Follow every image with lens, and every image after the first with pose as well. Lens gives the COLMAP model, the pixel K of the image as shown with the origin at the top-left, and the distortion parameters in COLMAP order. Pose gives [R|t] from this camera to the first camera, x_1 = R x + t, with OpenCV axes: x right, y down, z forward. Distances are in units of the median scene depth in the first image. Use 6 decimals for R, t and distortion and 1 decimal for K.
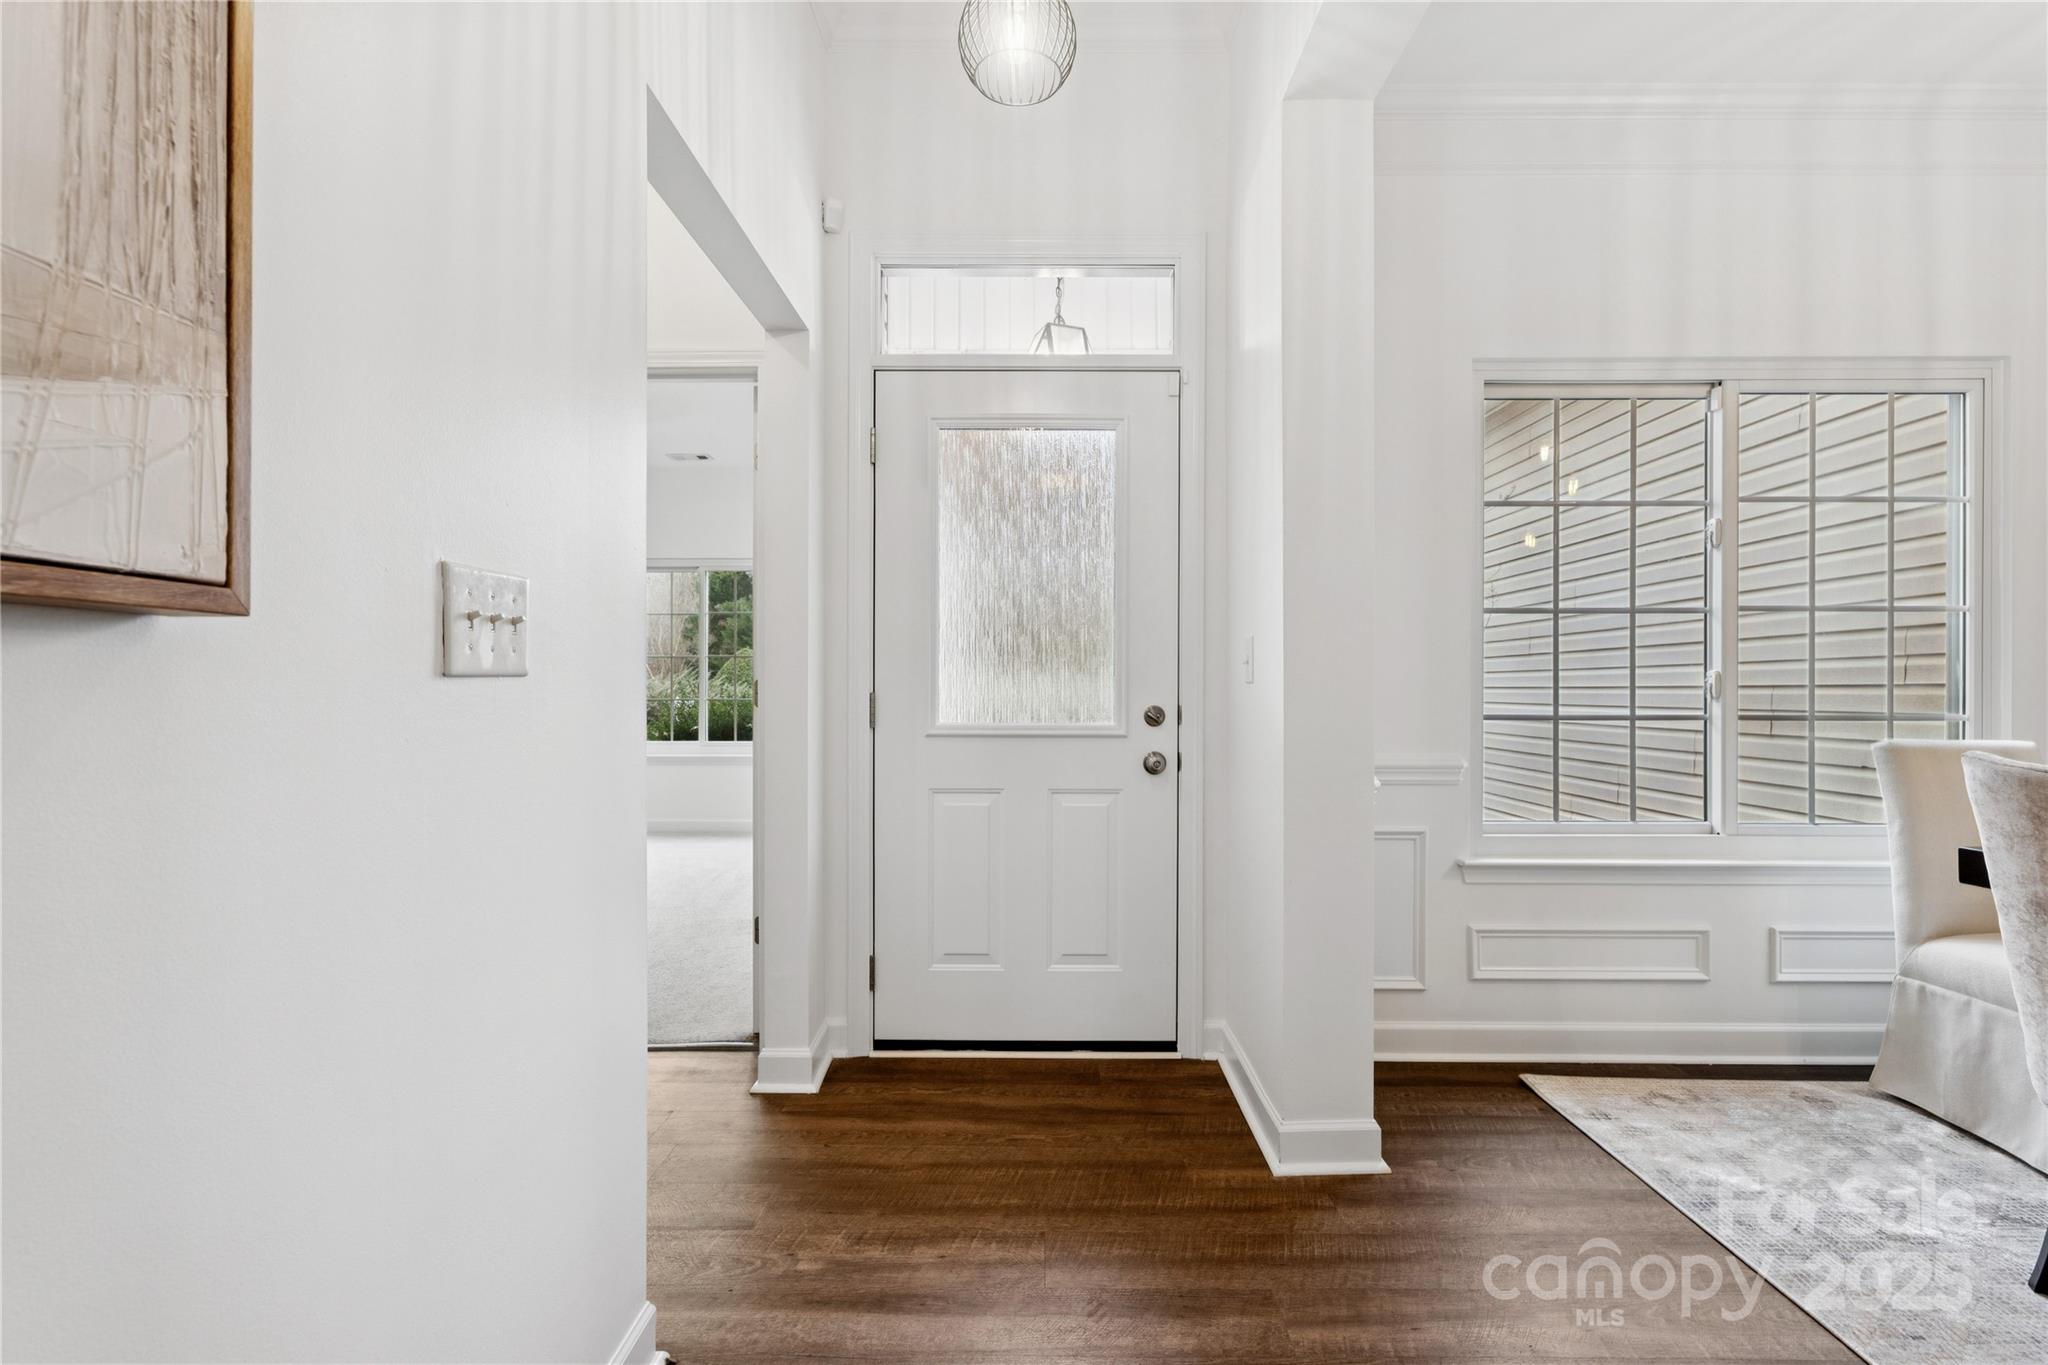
lens RADIAL K [[968.1, 0, 1023.9], [0, 968.1, 684.8], [0, 0, 1]] dist [0.005848, -0.000192]
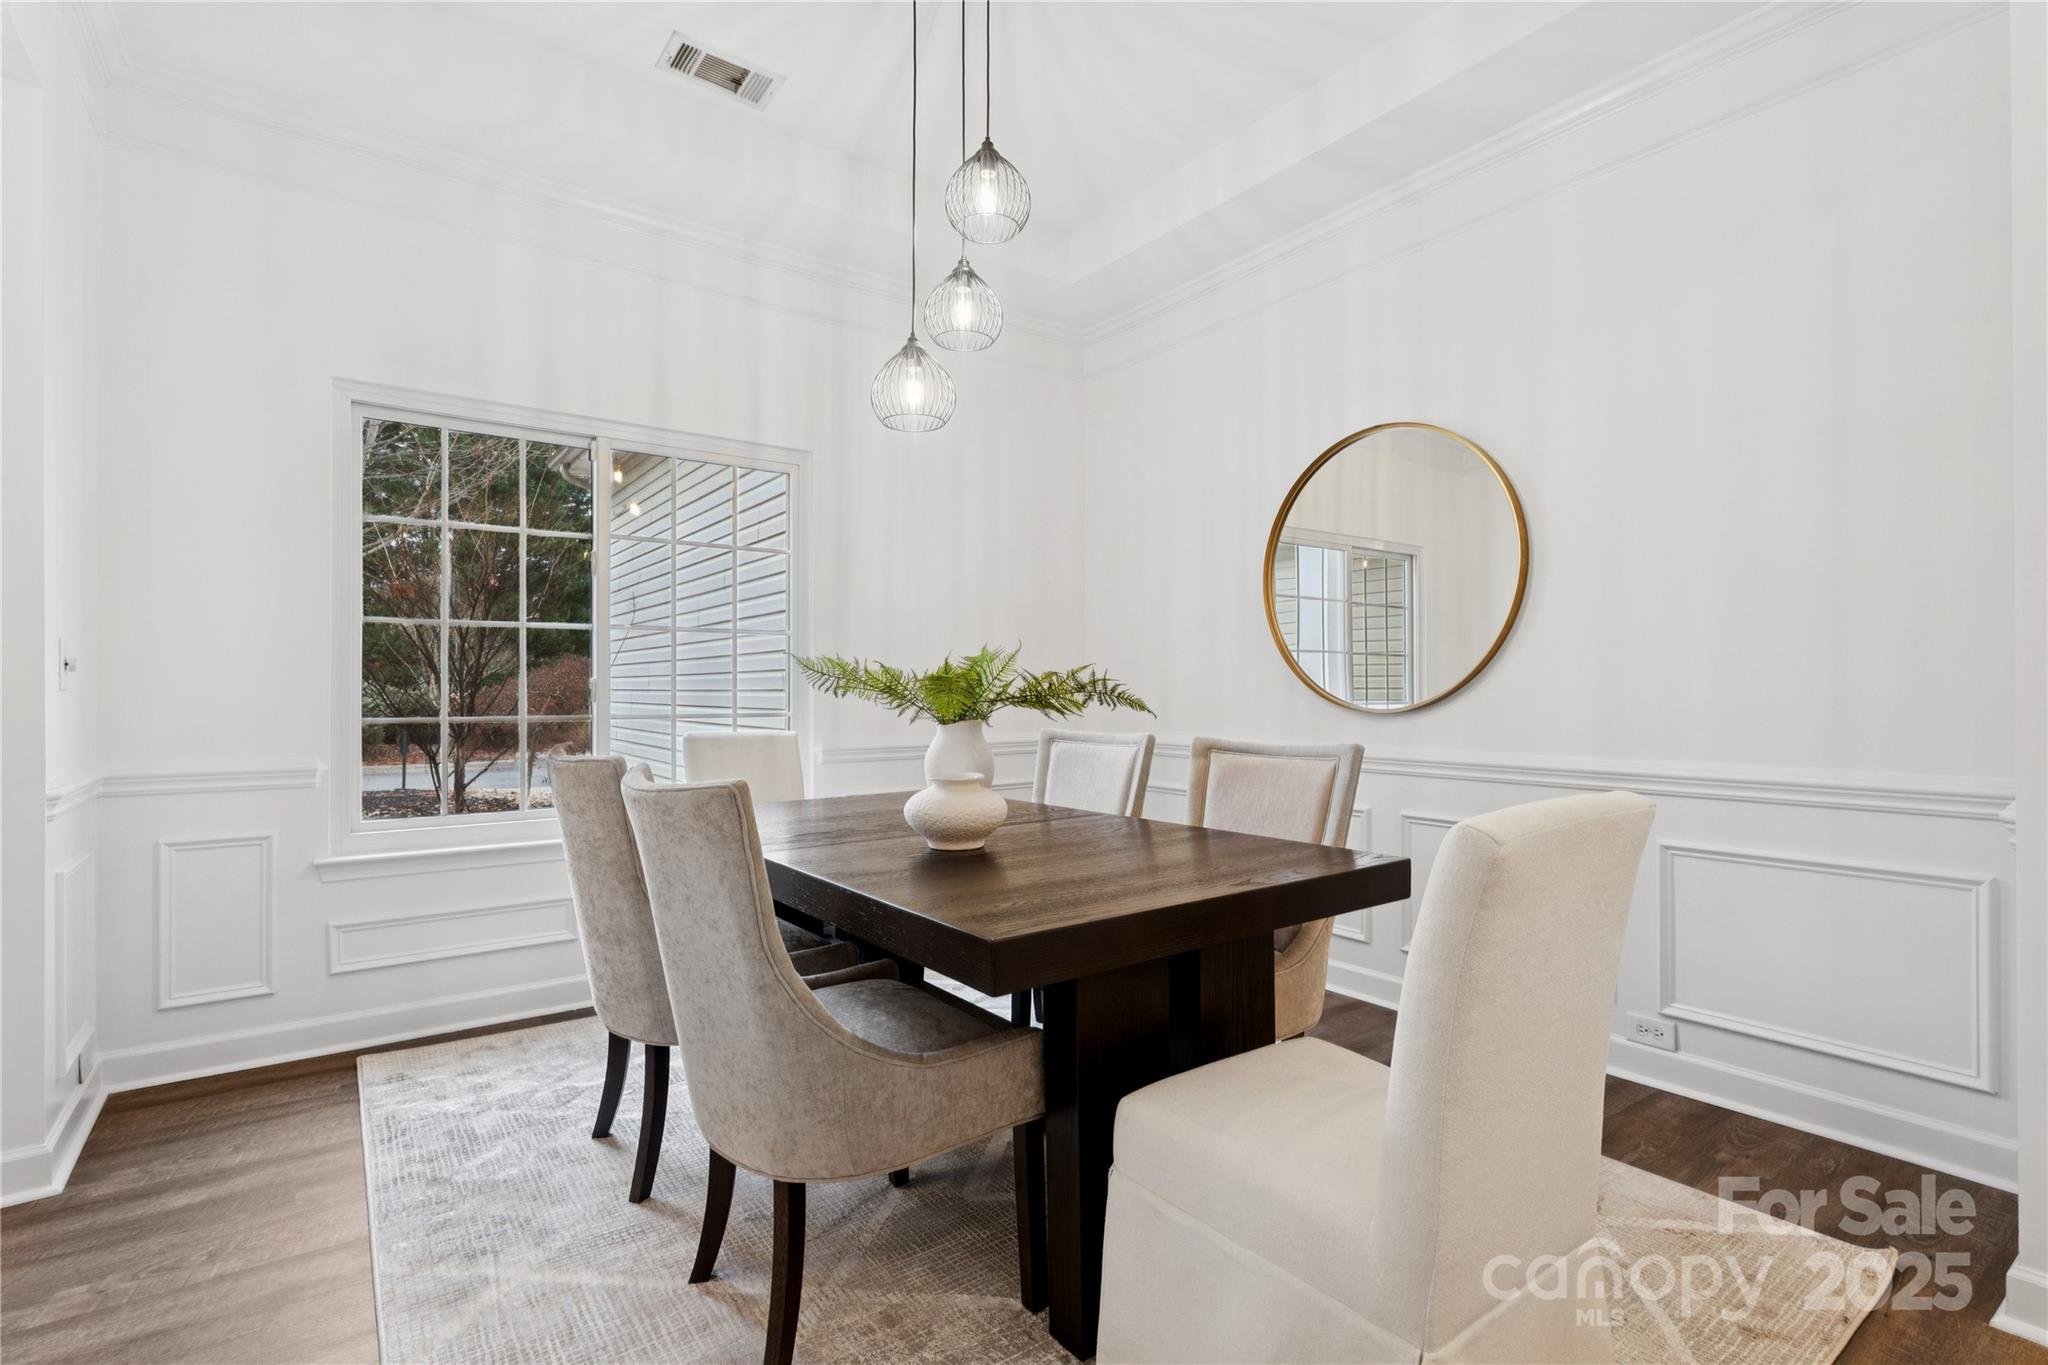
lens RADIAL K [[968.1, 0, 1024.9], [0, 968.1, 688.1], [0, 0, 1]] dist [0.005848, -0.000192]
pose [[0.799291, 0.002656, 0.600939, 0.462189], [-0.005252, 0.999983, 0.002567, -0.010110], [-0.600922, -0.005208, 0.799291, -0.296574]]
